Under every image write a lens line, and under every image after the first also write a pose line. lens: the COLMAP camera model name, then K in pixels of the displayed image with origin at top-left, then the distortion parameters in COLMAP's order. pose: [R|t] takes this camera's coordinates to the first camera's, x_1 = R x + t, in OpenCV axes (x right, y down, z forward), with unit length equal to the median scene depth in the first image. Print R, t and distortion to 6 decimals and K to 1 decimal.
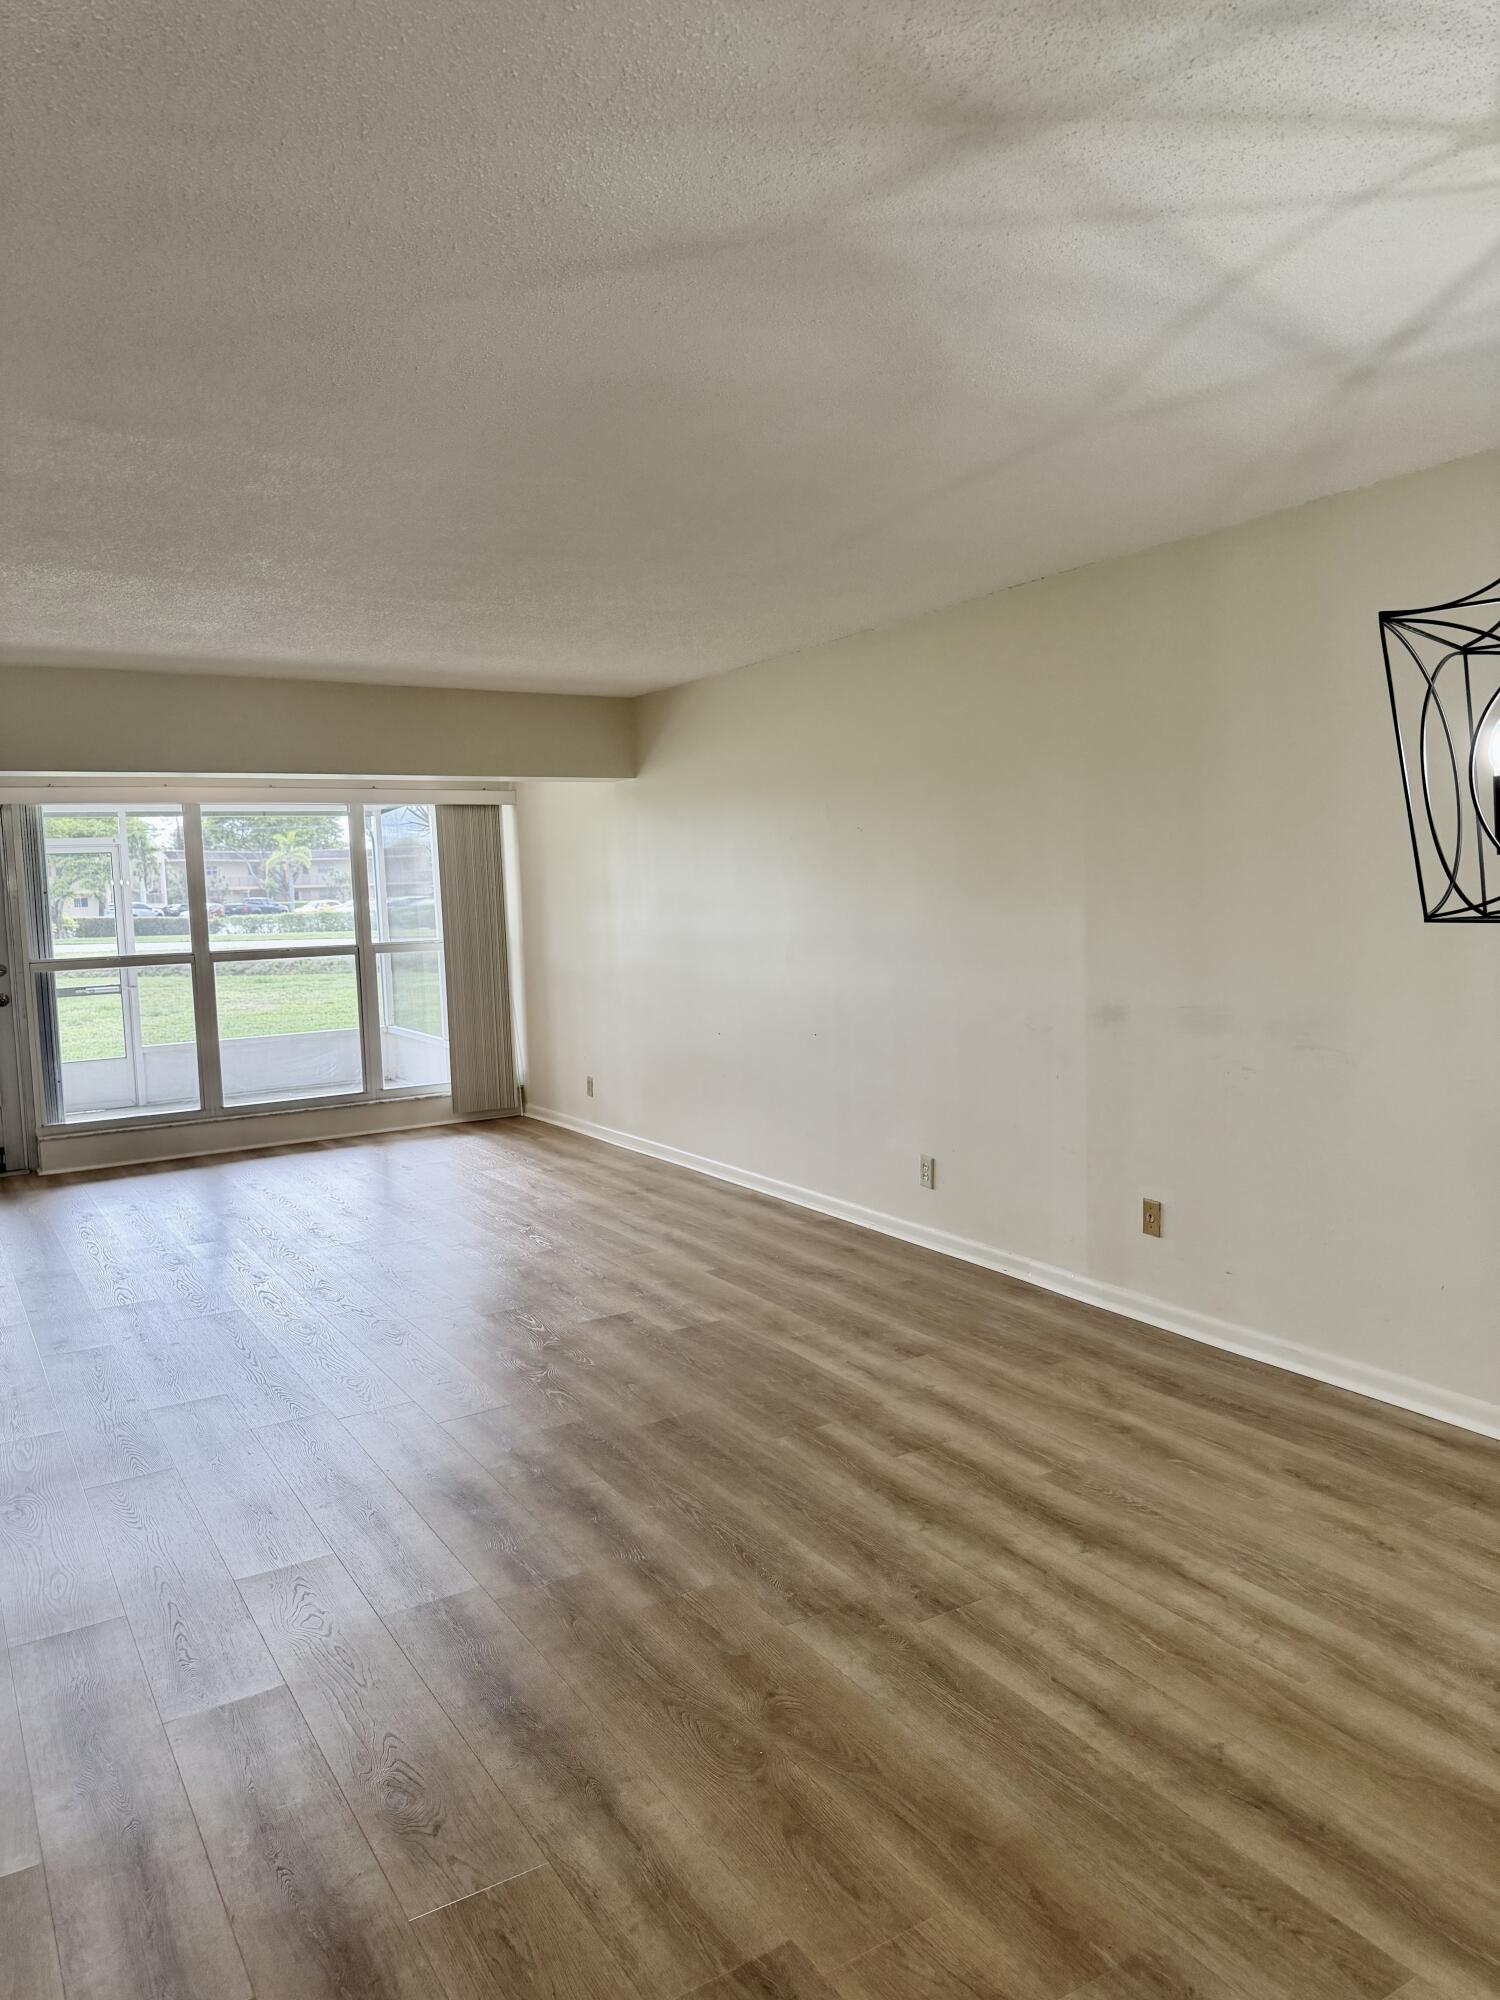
lens RADIAL K [[1408.5, 0, 736.3], [0, 1408.5, 1008.9], [0, 0, 1]] dist [0.035199, -0.042231]
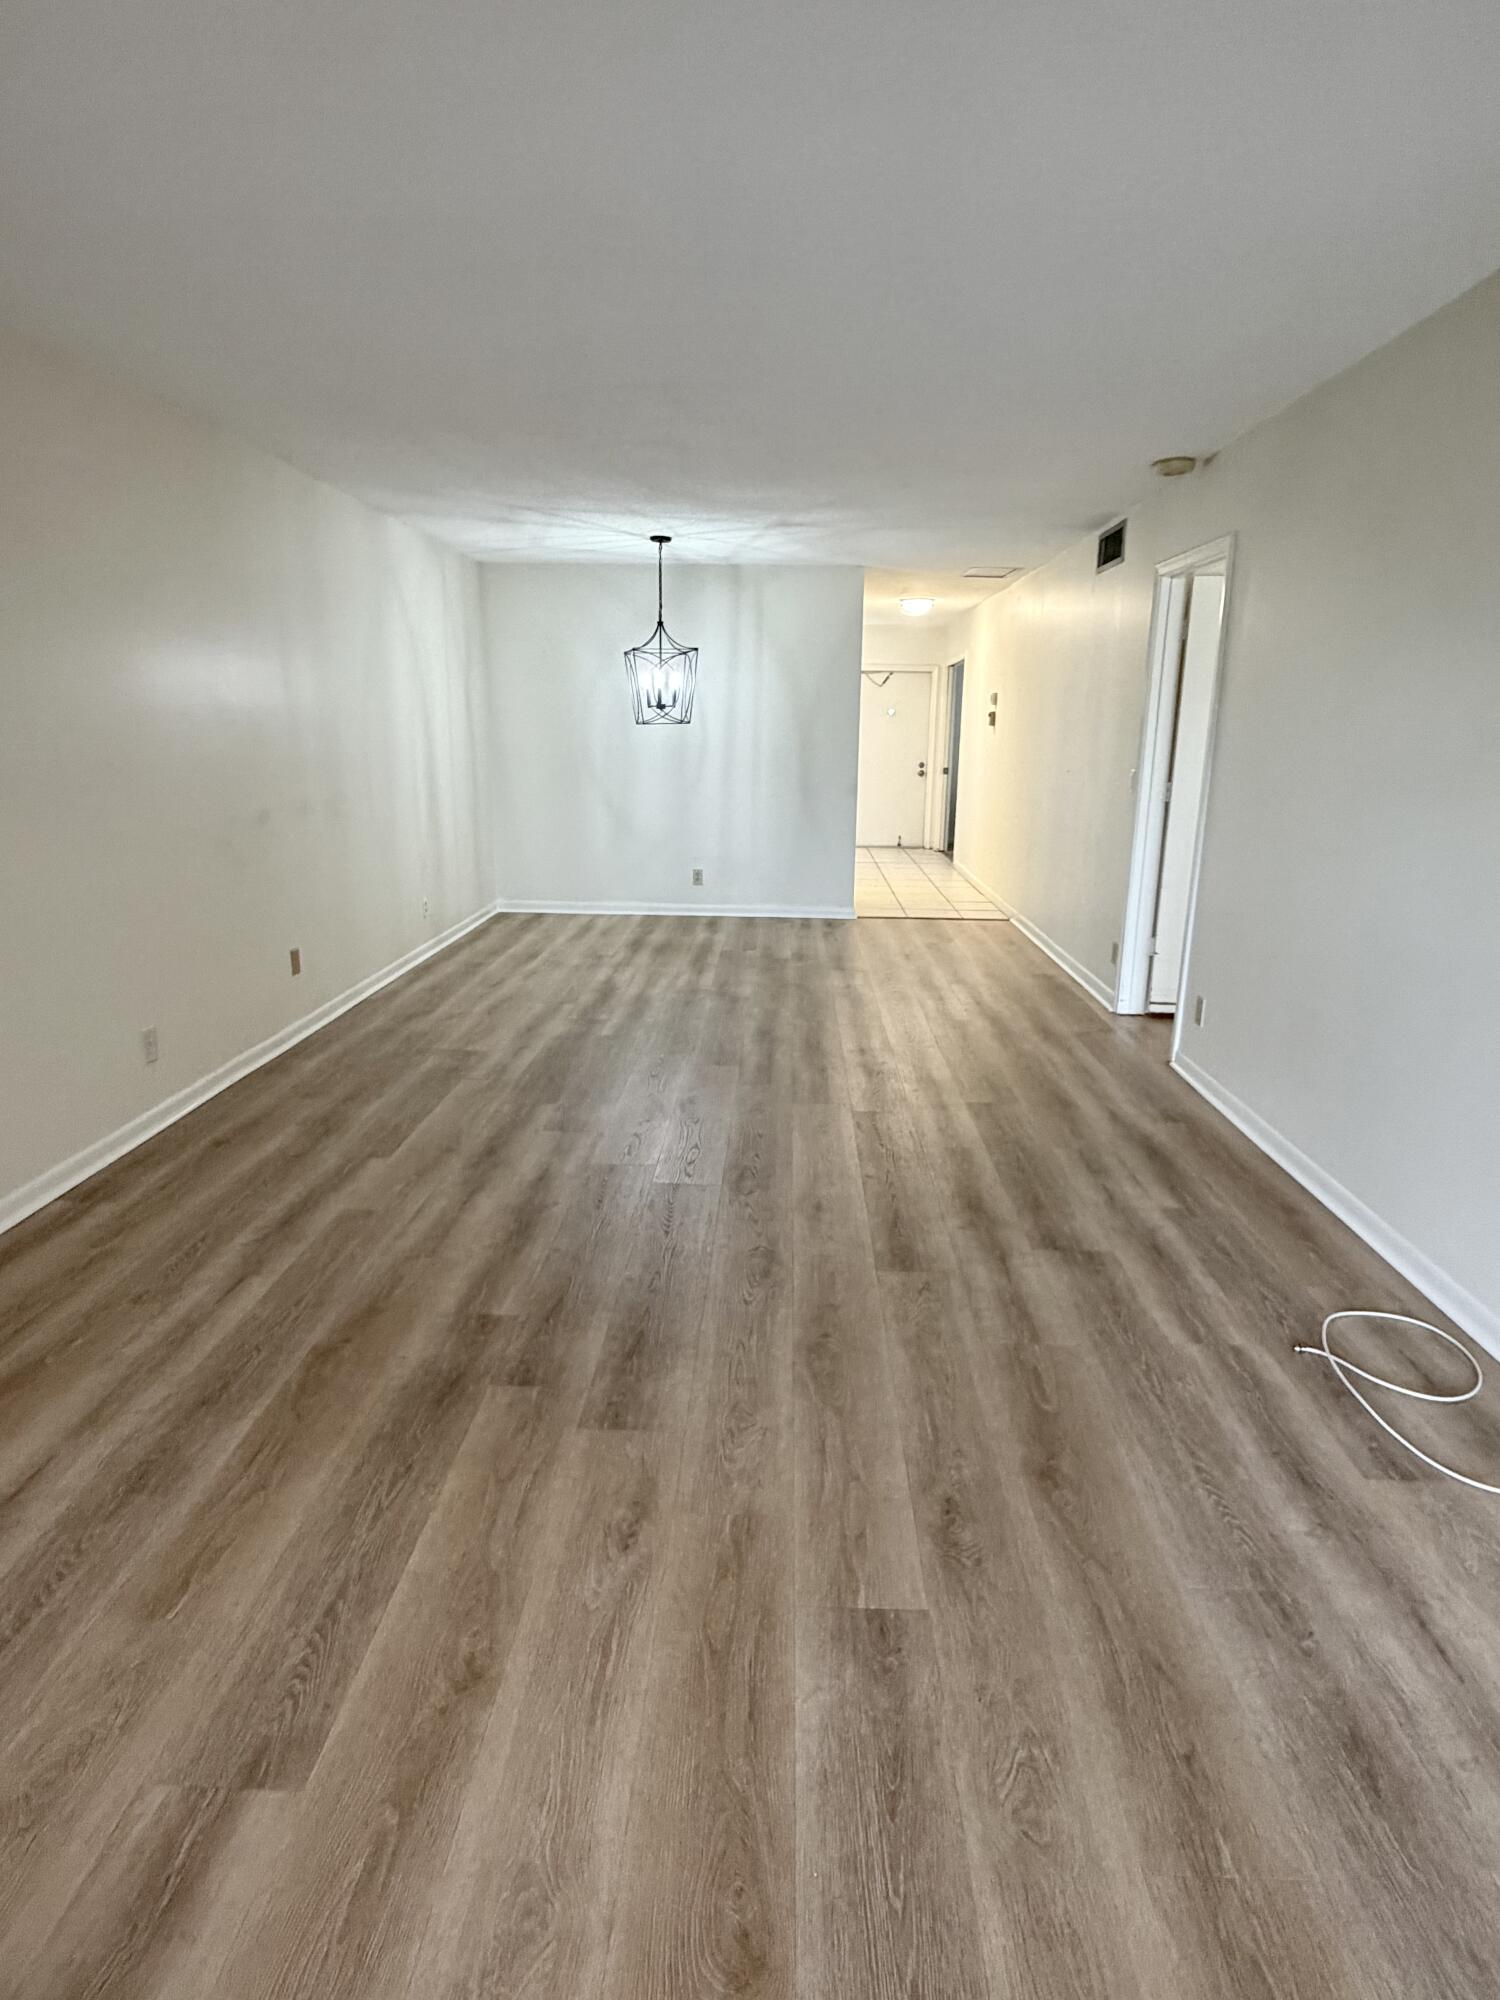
lens RADIAL K [[1086.9, 0, 750.1], [0, 1086.9, 1003.8], [0, 0, 1]] dist [-0.001479, 0.001161]
pose [[-0.840278, -0.111180, 0.530634, -0.935260], [0.068832, 0.948950, 0.307824, -0.158874], [-0.537769, 0.295183, -0.789729, 2.329282]]
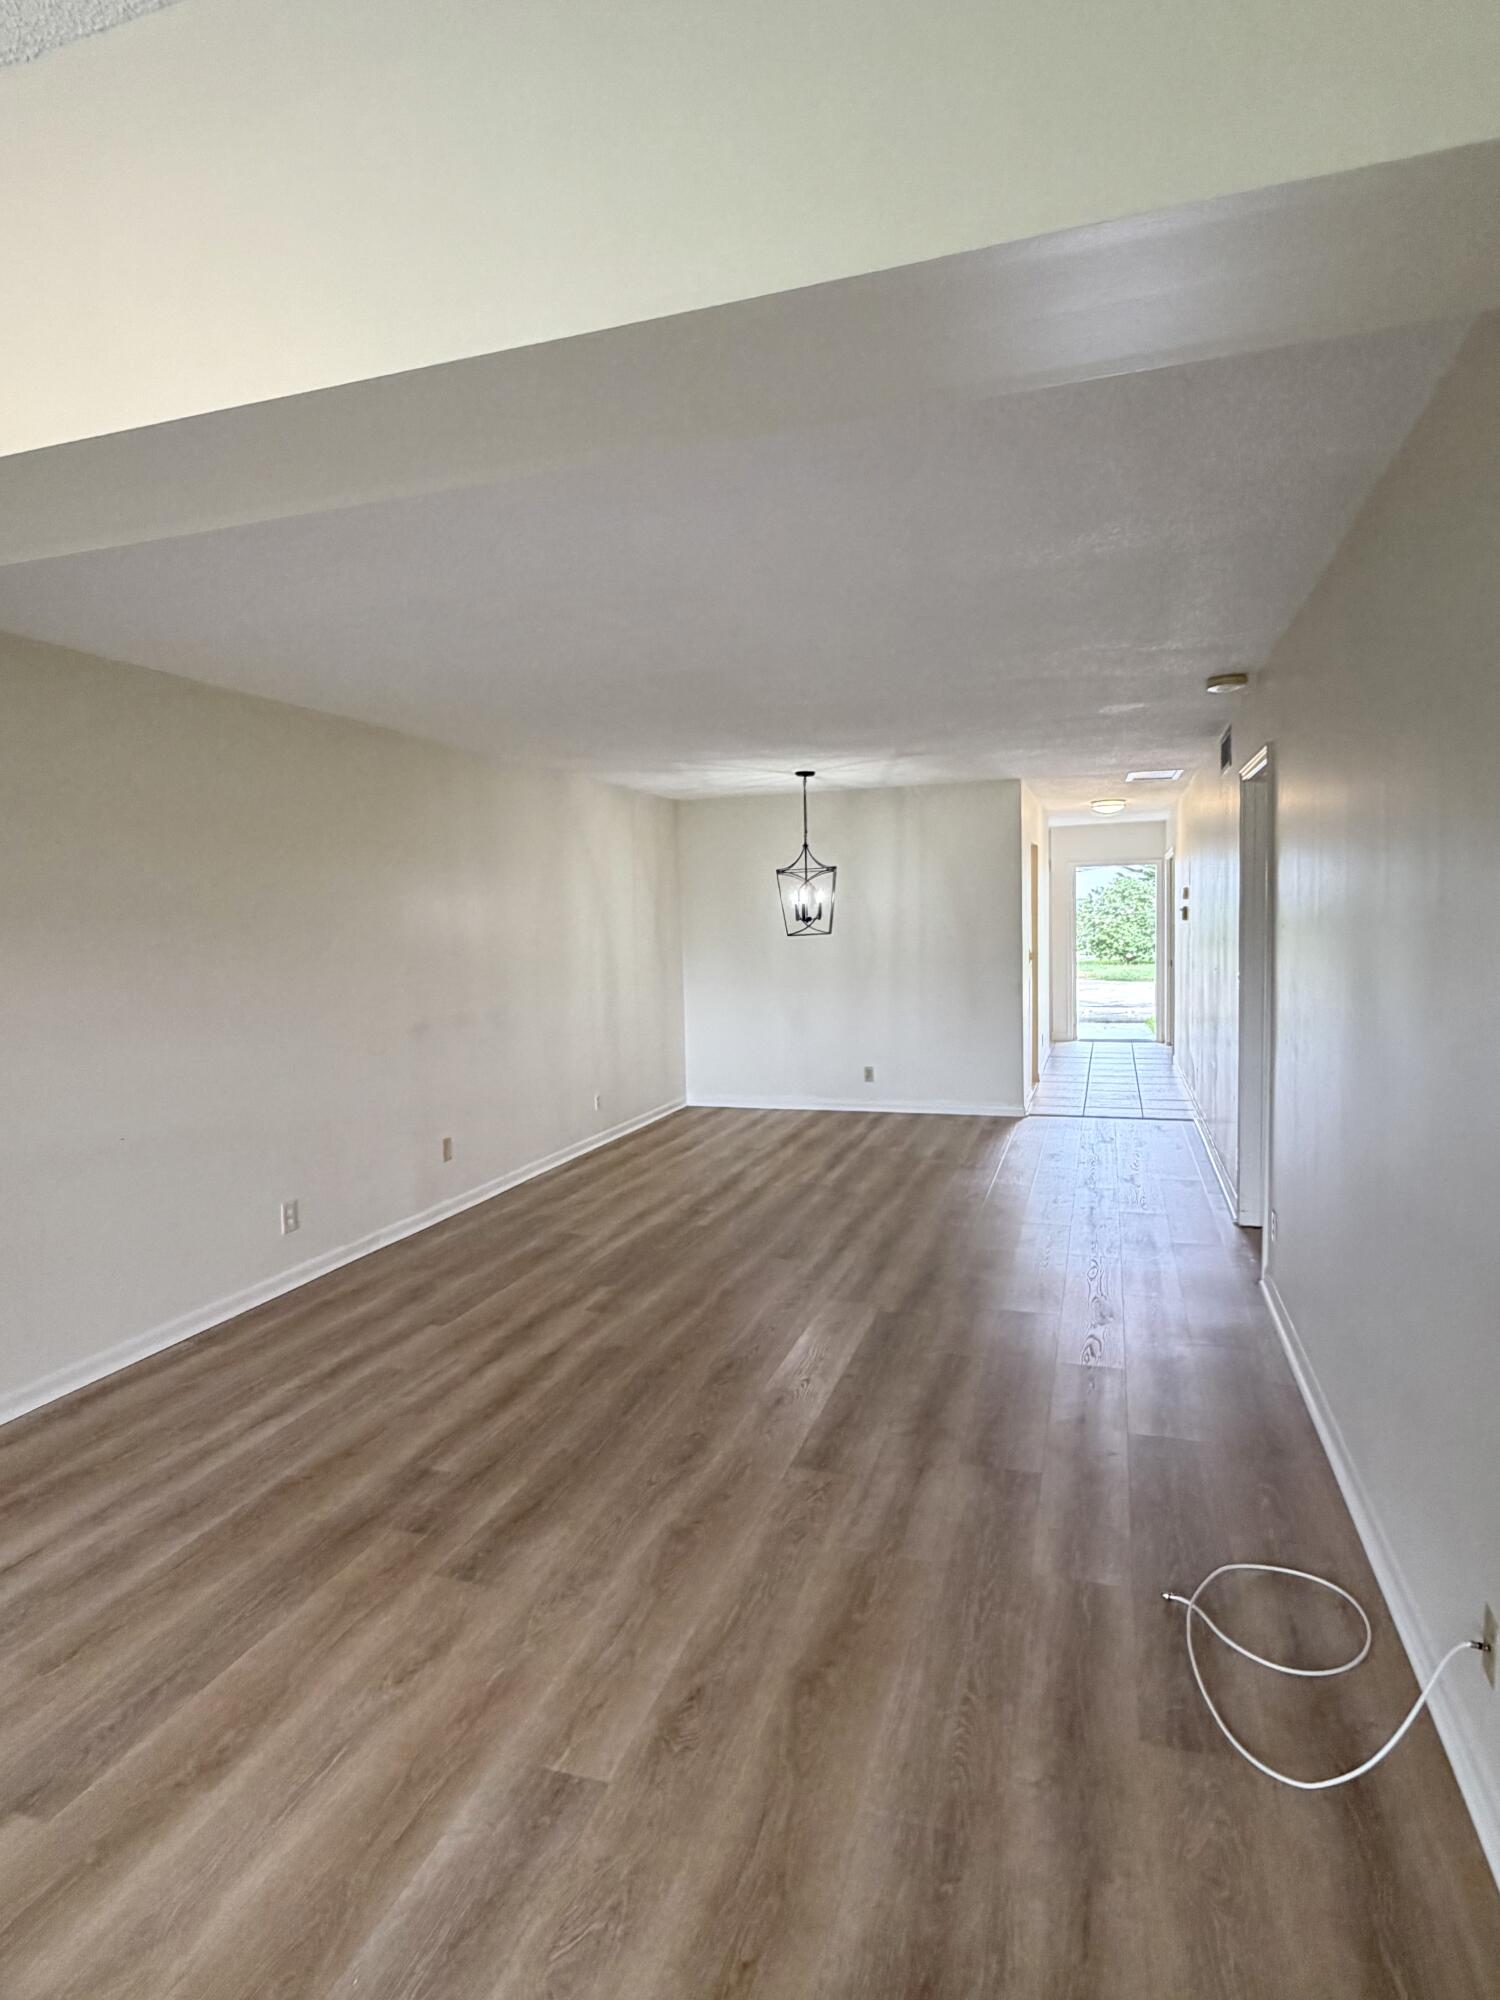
lens RADIAL K [[1086.9, 0, 748.5], [0, 1086.9, 1006.6], [0, 0, 1]] dist [-0.001479, 0.001161]
pose [[-0.654487, -0.009124, 0.756019, -1.252302], [0.119670, 0.986073, 0.115499, -0.166829], [-0.746543, 0.166065, -0.644279, 2.187035]]
